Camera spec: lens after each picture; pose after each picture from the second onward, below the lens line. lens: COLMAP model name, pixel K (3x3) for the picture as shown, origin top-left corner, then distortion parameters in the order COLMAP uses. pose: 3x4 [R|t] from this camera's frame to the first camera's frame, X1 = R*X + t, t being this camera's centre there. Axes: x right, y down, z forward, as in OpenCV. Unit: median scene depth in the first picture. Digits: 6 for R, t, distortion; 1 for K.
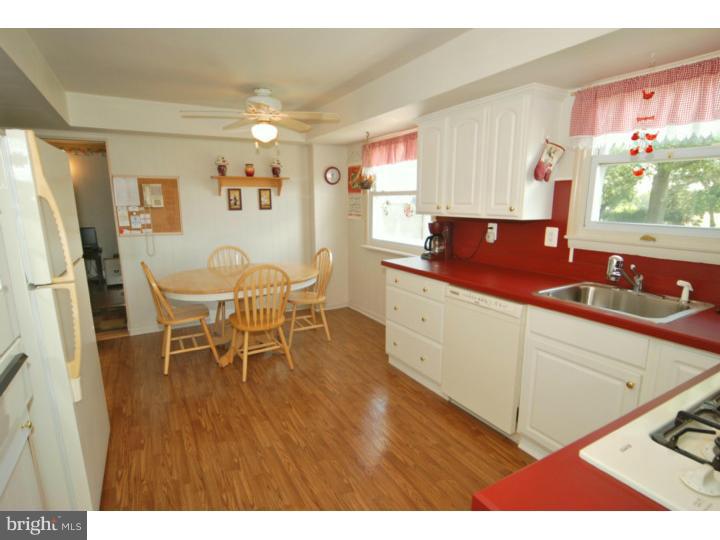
lens RADIAL K [[385.6, 0, 363.8], [0, 385.6, 272.4], [0, 0, 1]] dist [-0.001314, -0.000205]
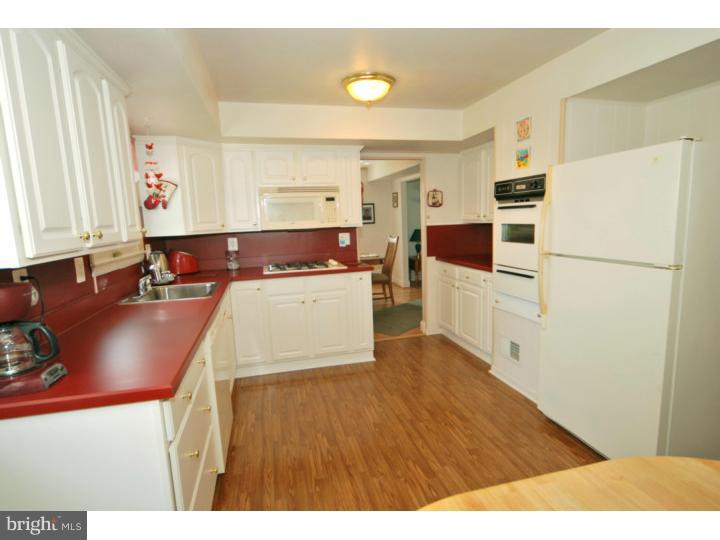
lens RADIAL K [[385.6, 0, 363.8], [0, 385.6, 272.4], [0, 0, 1]] dist [-0.001314, -0.000205]
pose [[-0.960801, 0.001250, 0.277237, -0.294867], [0.090120, 0.947091, 0.308054, -0.288928], [-0.262183, 0.320963, -0.910078, 1.645186]]
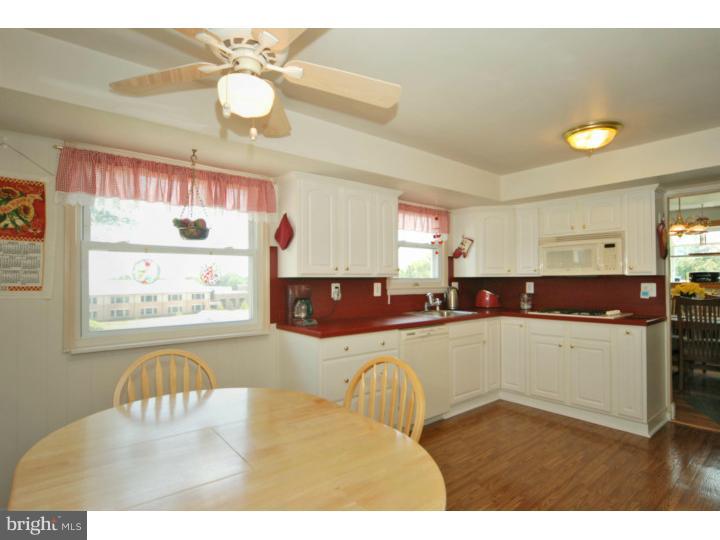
lens RADIAL K [[385.6, 0, 363.8], [0, 385.6, 272.4], [0, 0, 1]] dist [-0.001314, -0.000205]
pose [[-0.170910, 0.021018, 0.985062, -1.010338], [0.182818, 0.983088, 0.010743, -0.191342], [-0.968177, 0.181923, -0.171862, 1.362239]]
